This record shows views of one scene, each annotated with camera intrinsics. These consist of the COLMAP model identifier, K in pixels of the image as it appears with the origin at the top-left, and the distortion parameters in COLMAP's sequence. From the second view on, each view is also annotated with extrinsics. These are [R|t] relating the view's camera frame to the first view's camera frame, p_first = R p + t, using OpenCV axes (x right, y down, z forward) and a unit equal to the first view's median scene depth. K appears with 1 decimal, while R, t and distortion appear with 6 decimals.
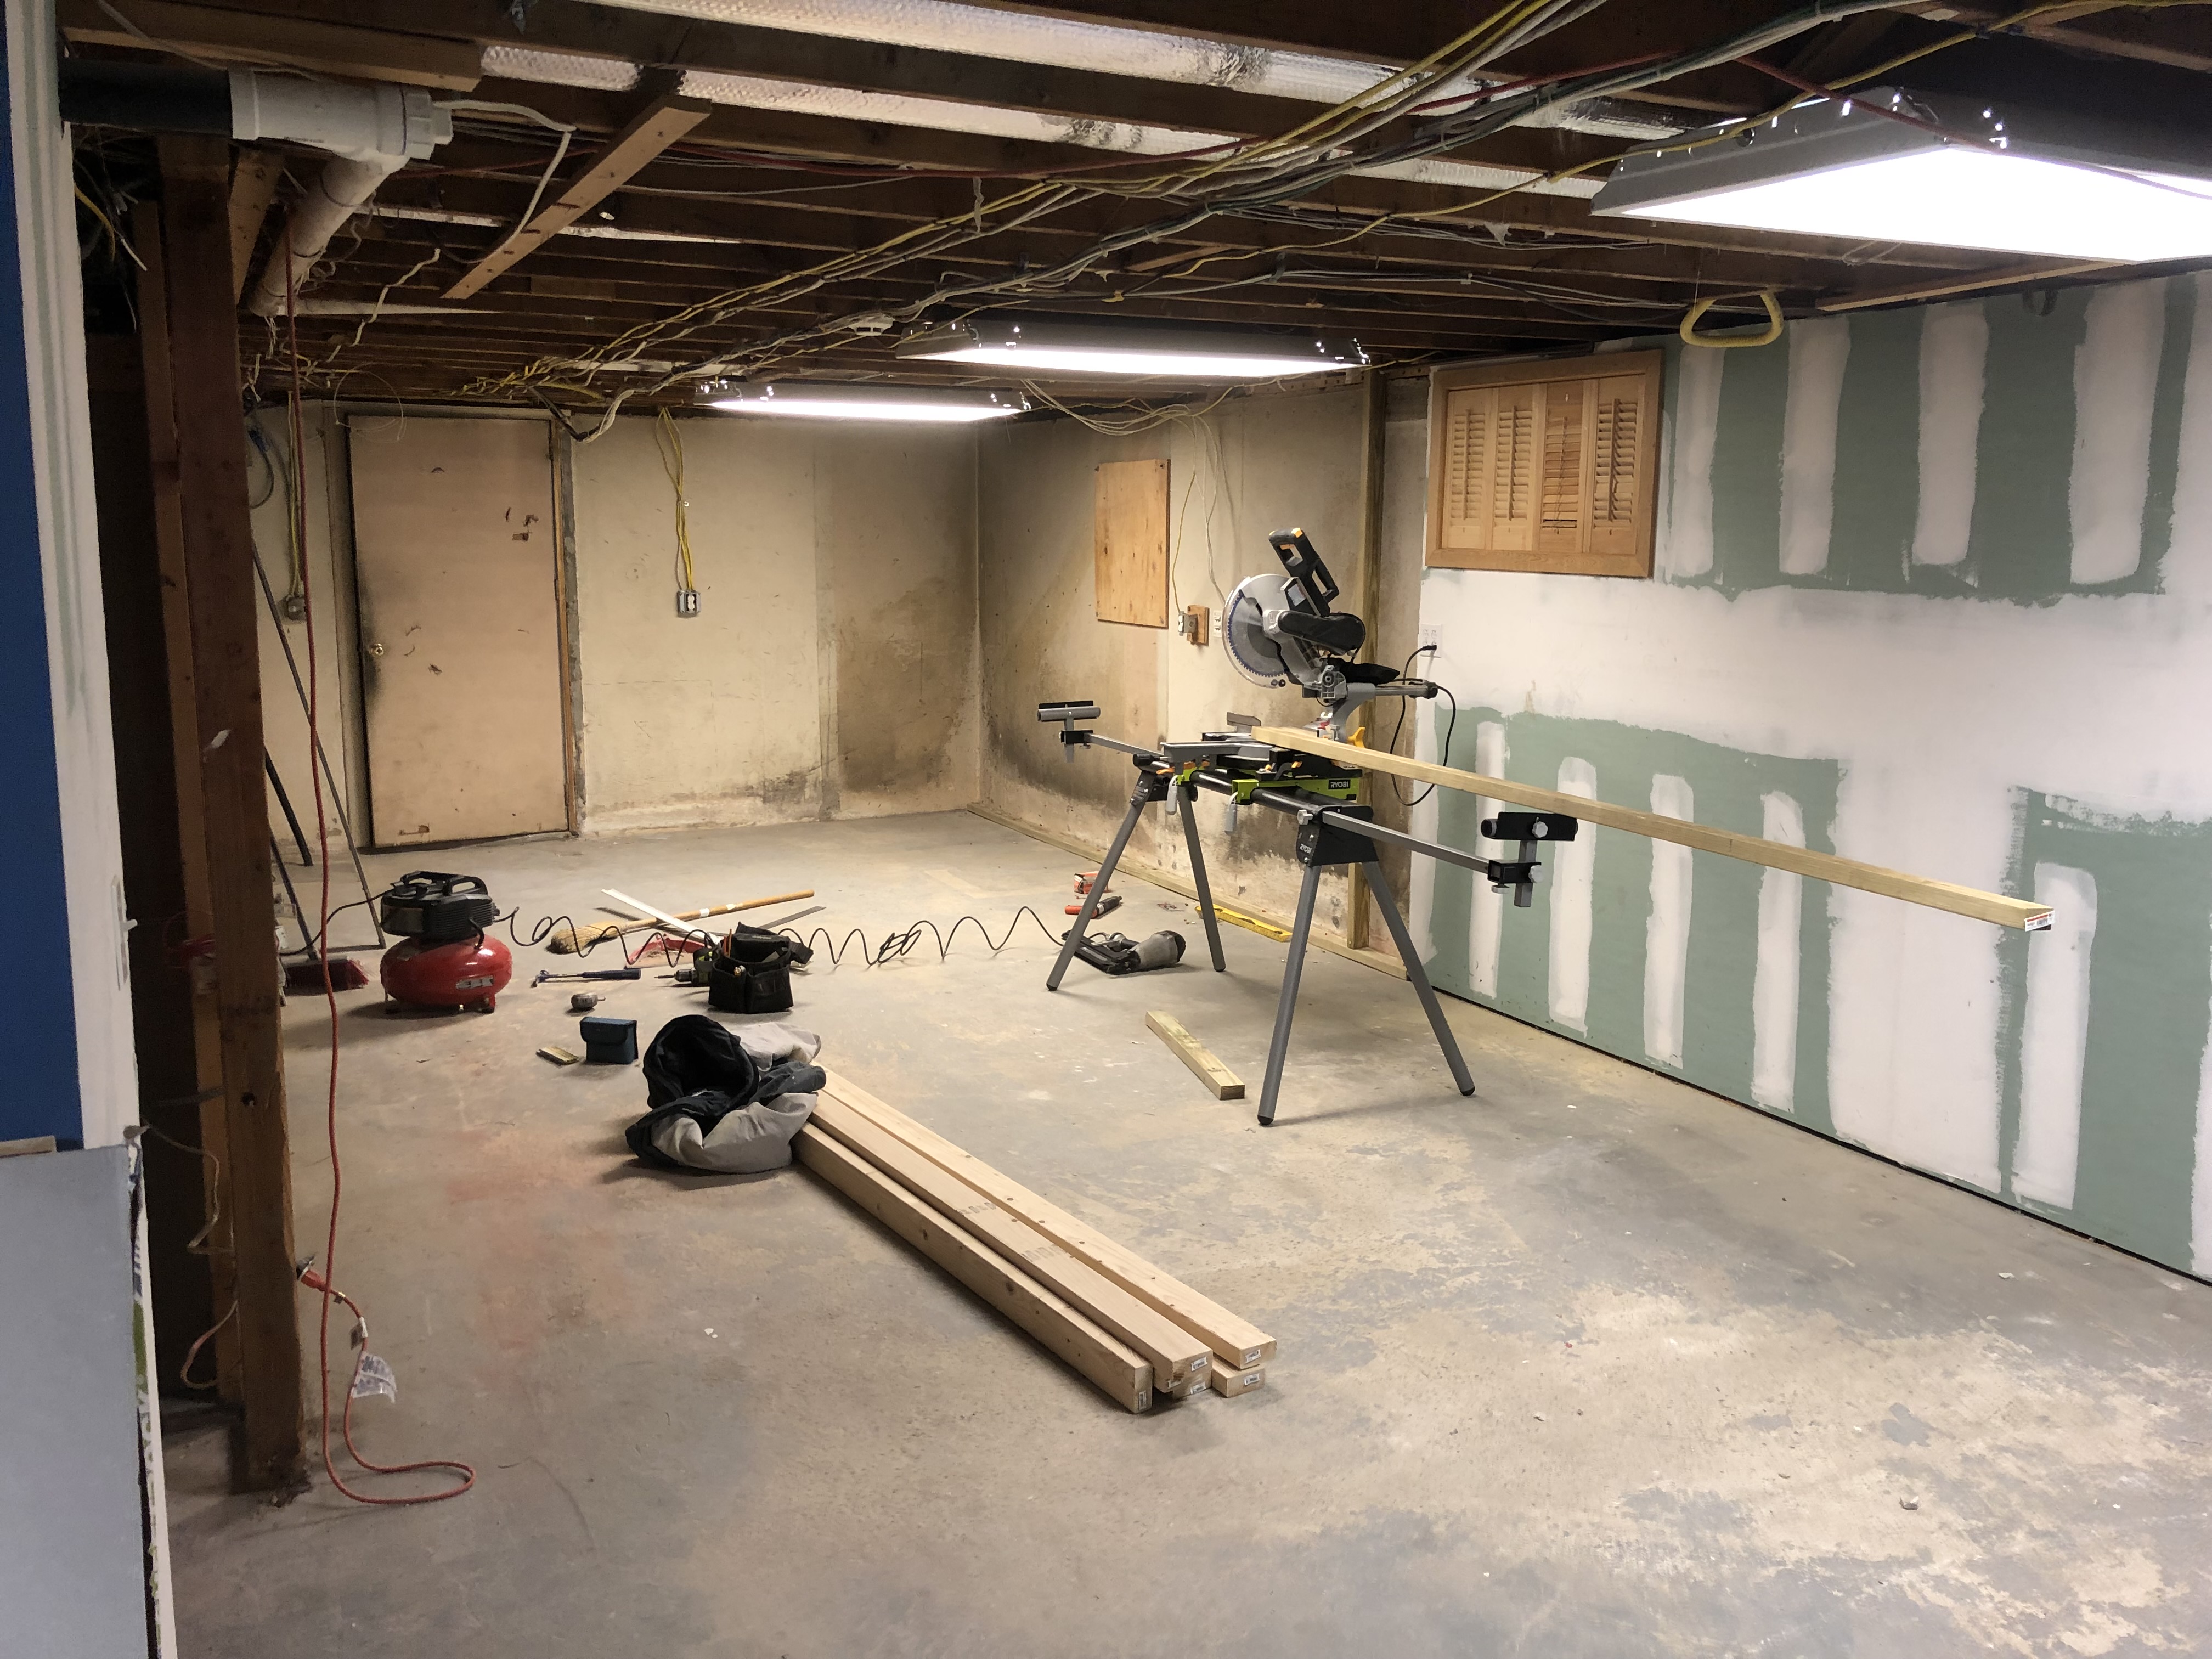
lens RADIAL K [[1804.1, 0, 1106.0], [0, 1804.1, 829.5], [0, 0, 1]] dist [0.123806, -0.299091]
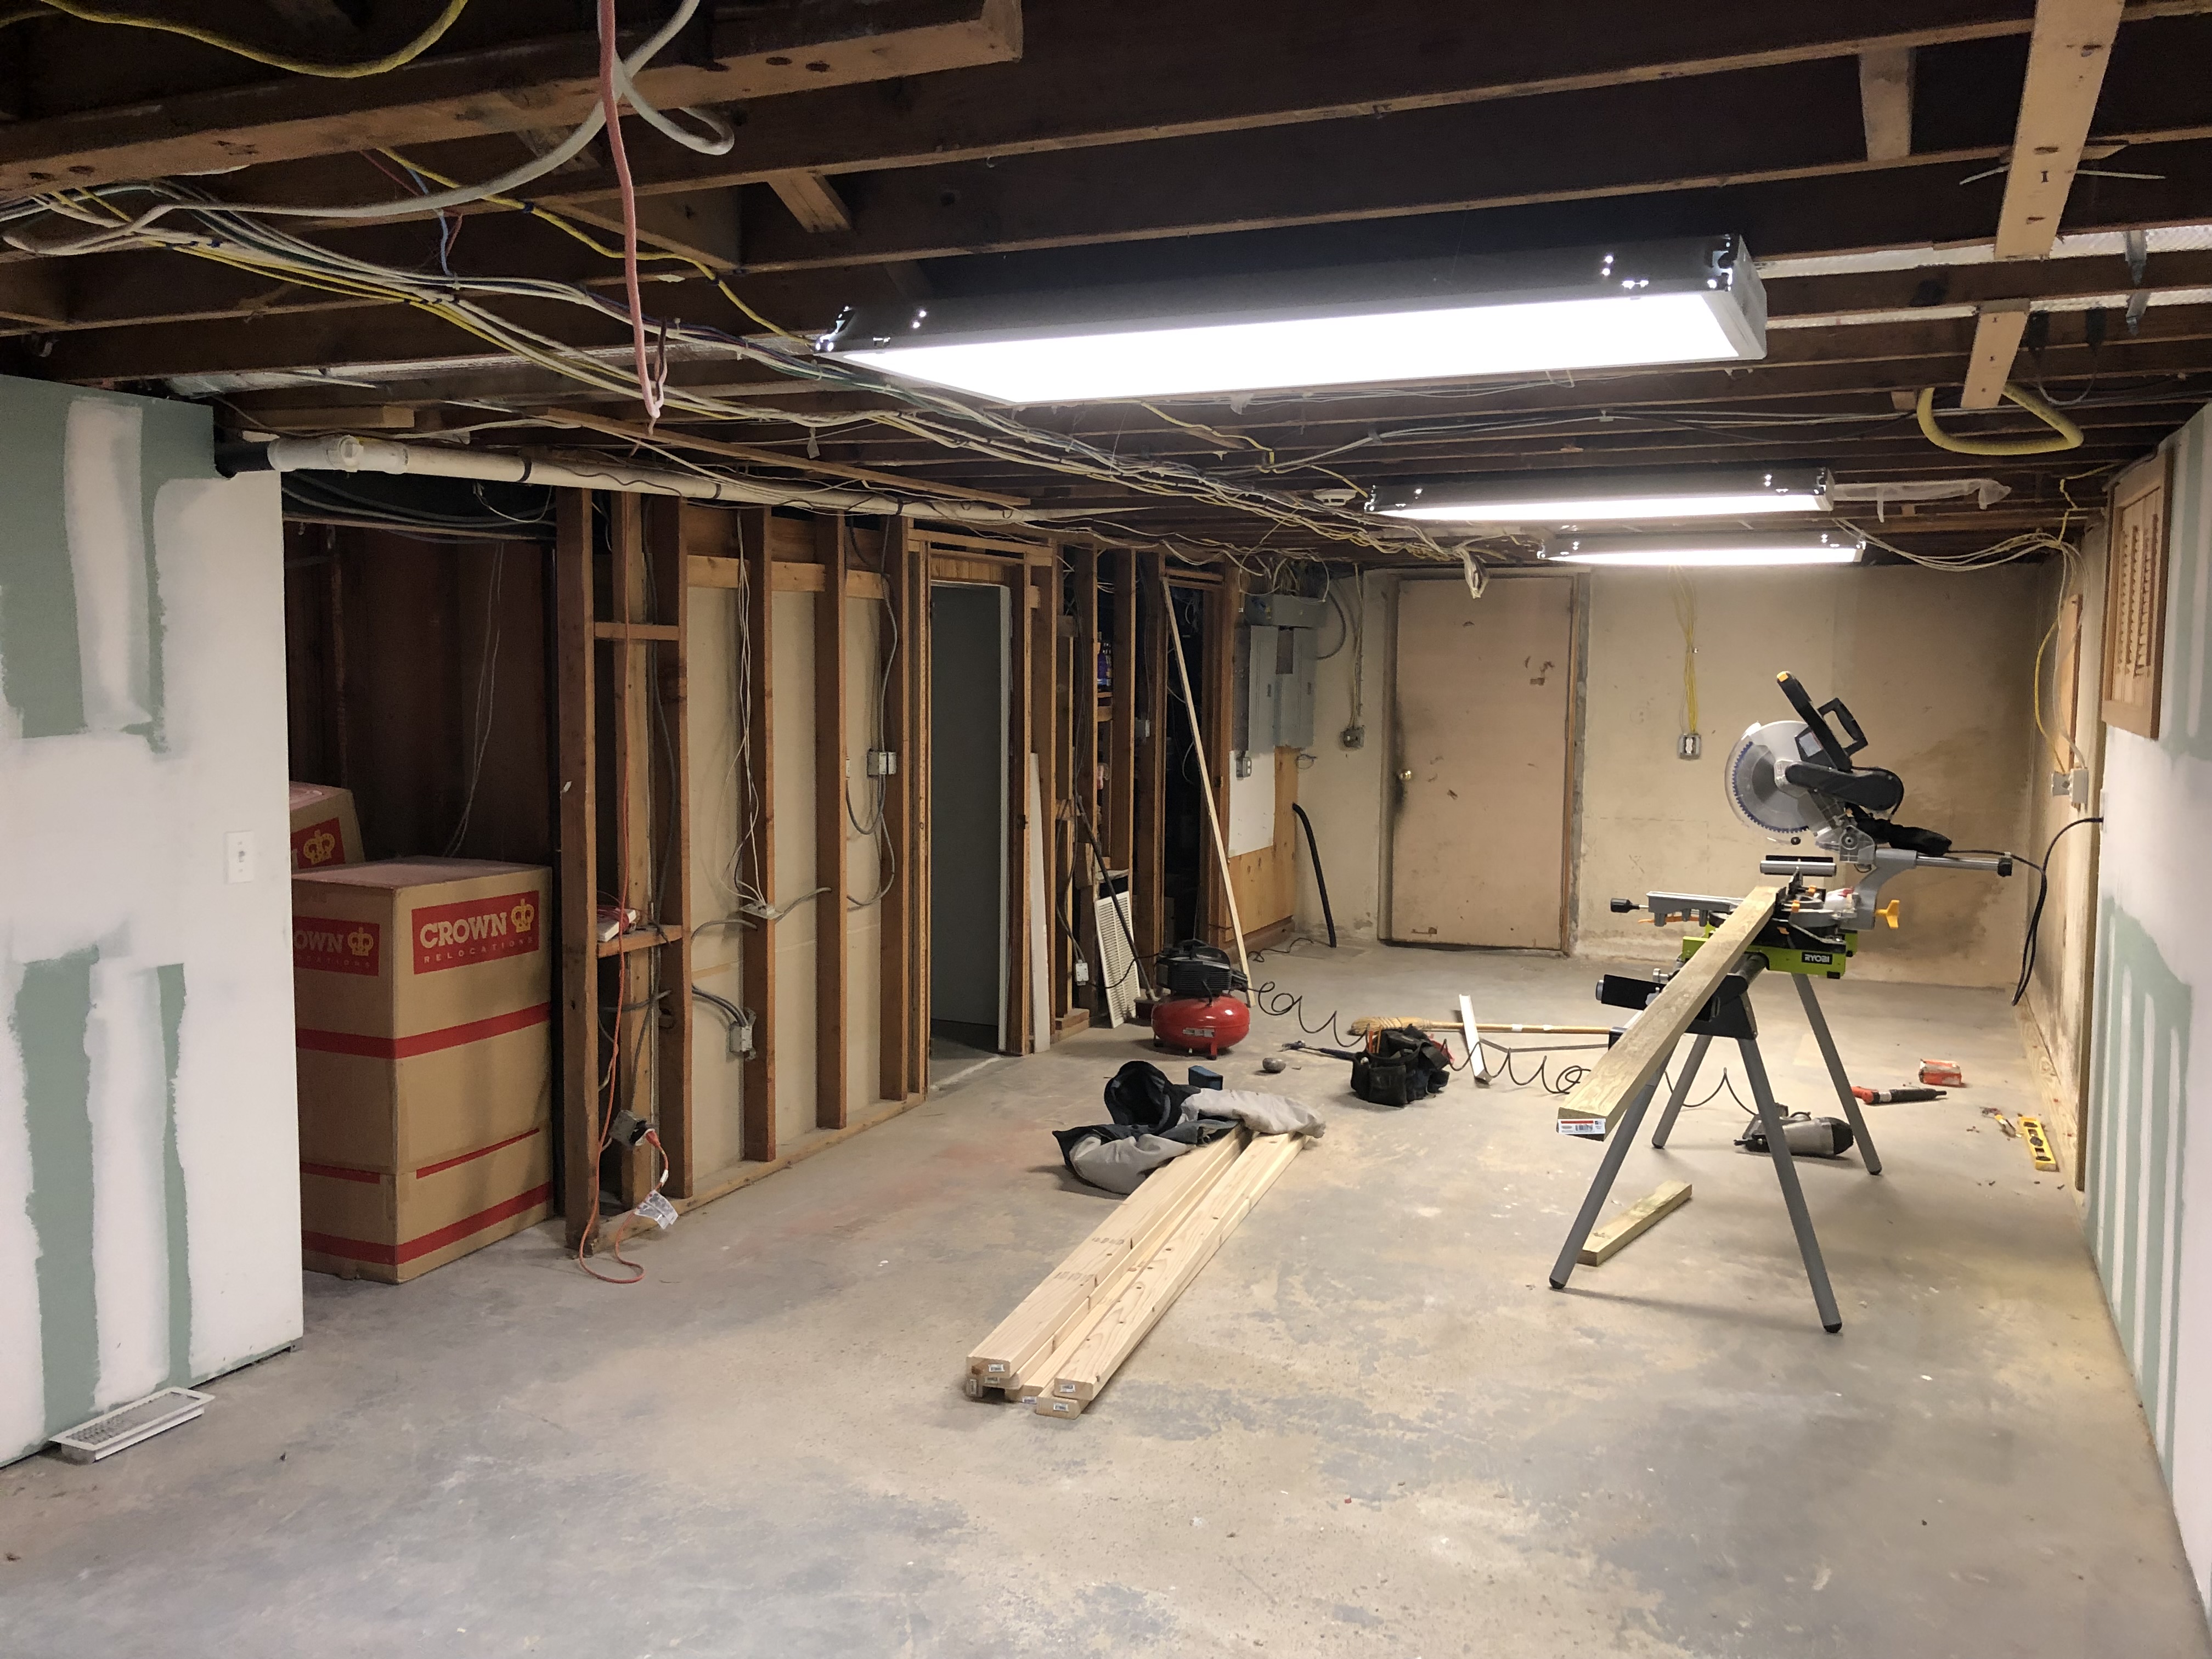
lens RADIAL K [[1831.0, 0, 1105.6], [0, 1831.0, 789.3], [0, 0, 1]] dist [0.016972, 0.002721]
pose [[0.628129, 0.054493, -0.776199, 0.699706], [-0.134460, 0.990139, -0.039297, -0.028039], [0.766404, 0.129052, 0.629262, 0.182451]]
